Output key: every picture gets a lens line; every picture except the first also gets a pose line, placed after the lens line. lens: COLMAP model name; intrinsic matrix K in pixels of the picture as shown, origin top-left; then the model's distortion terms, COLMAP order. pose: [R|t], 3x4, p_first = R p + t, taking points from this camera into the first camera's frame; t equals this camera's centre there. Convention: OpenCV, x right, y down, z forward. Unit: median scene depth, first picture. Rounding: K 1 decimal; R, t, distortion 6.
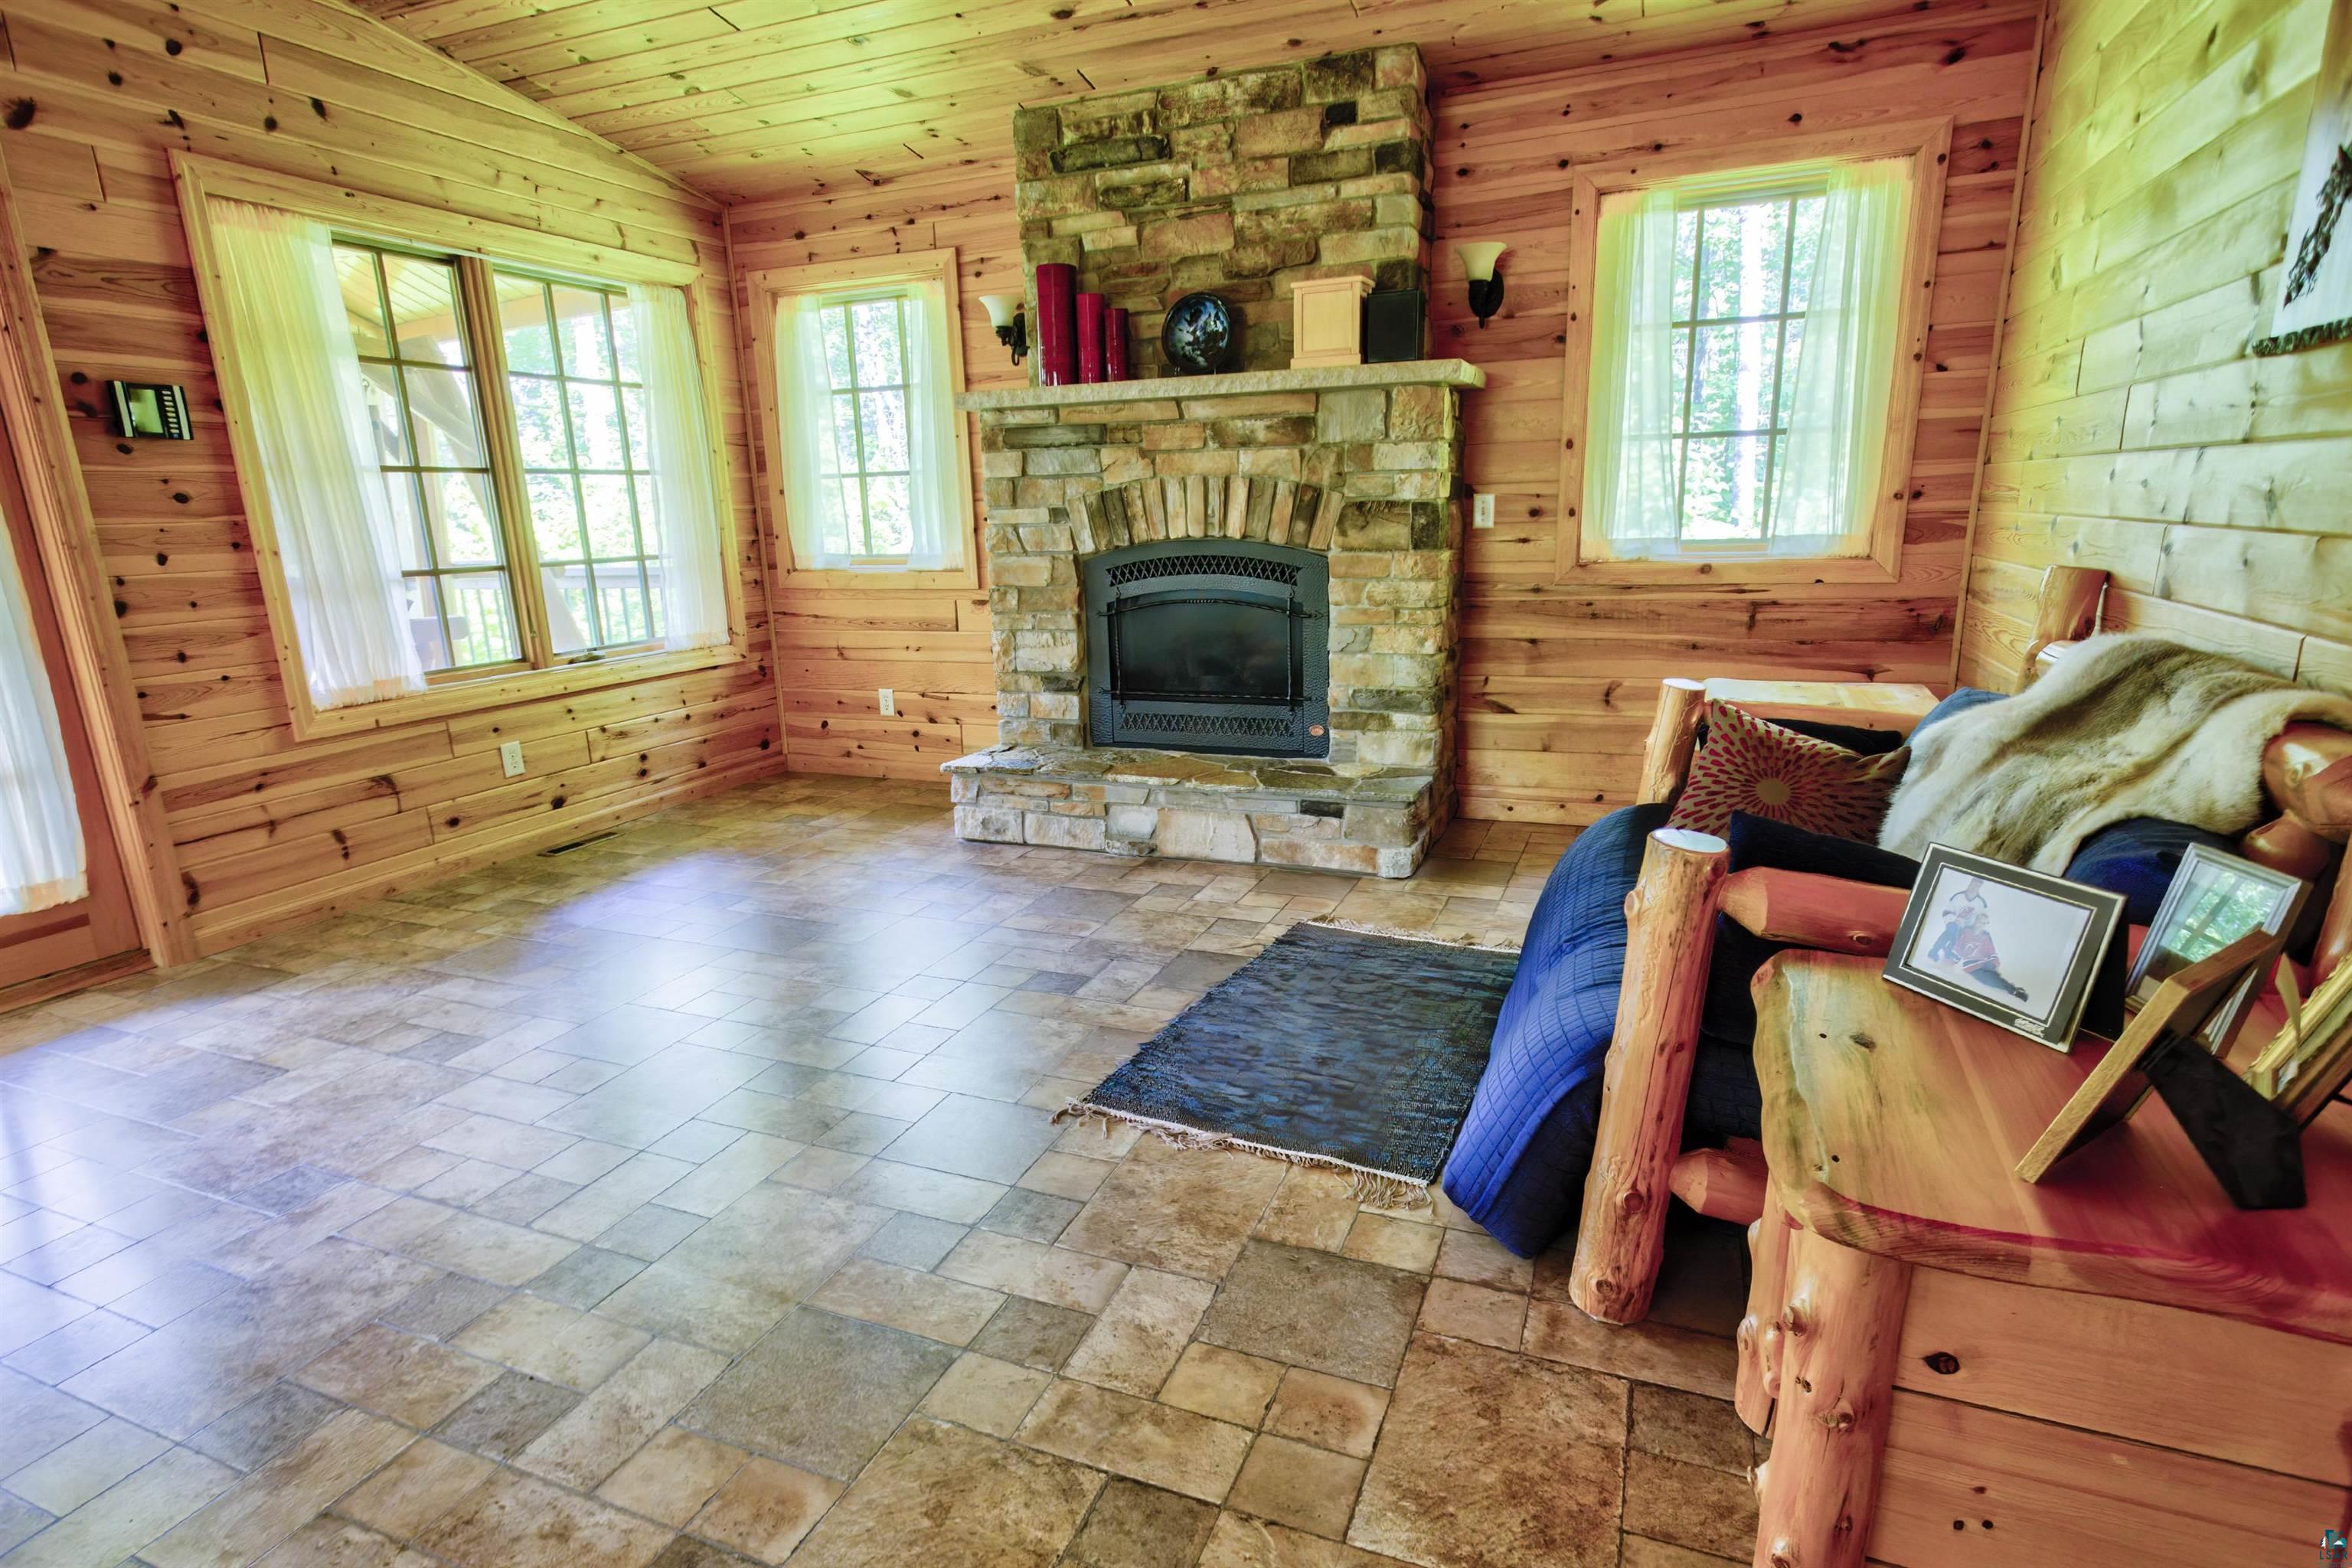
lens RADIAL K [[1182.6, 0, 1176.0], [0, 1182.6, 784.0], [0, 0, 1]] dist [0.003395, 0.000976]
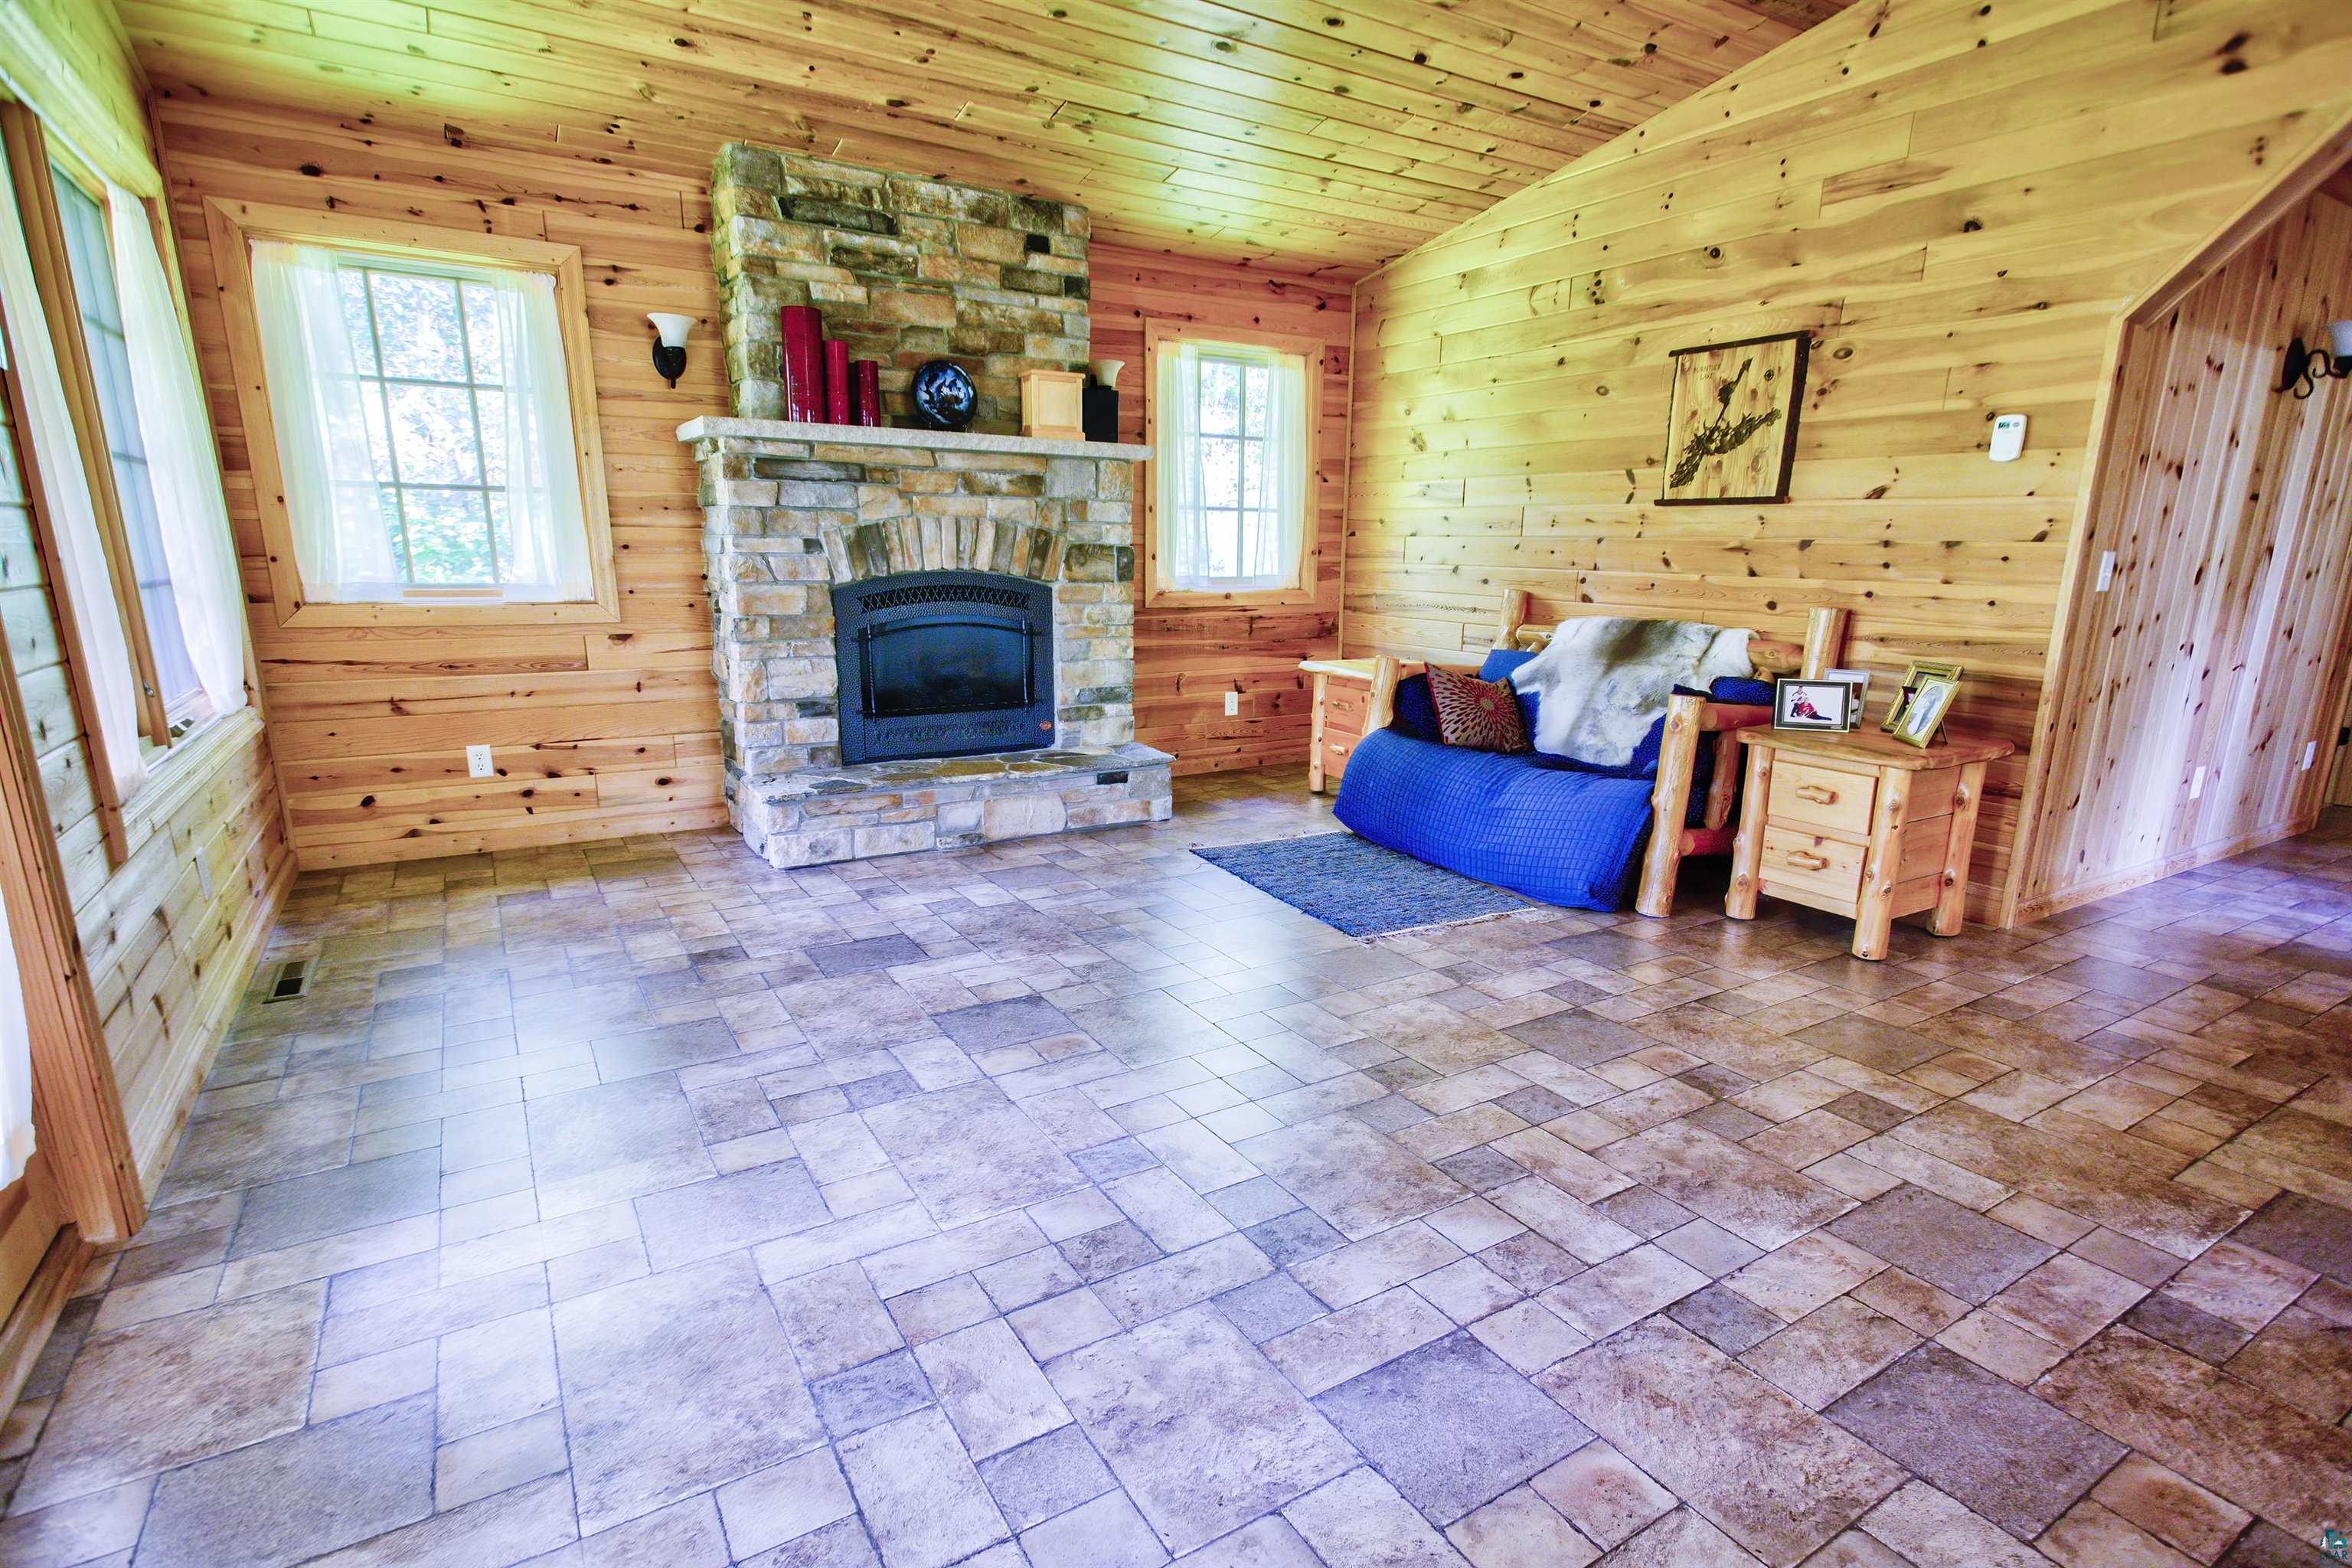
lens RADIAL K [[1161.6, 0, 1176.4], [0, 1161.6, 808.4], [0, 0, 1]] dist [0.000545, 0.009919]
pose [[0.593227, -0.144271, 0.792002, -0.803190], [0.156329, 0.985728, 0.062467, -0.014108], [-0.789710, 0.086756, 0.607315, 0.154542]]
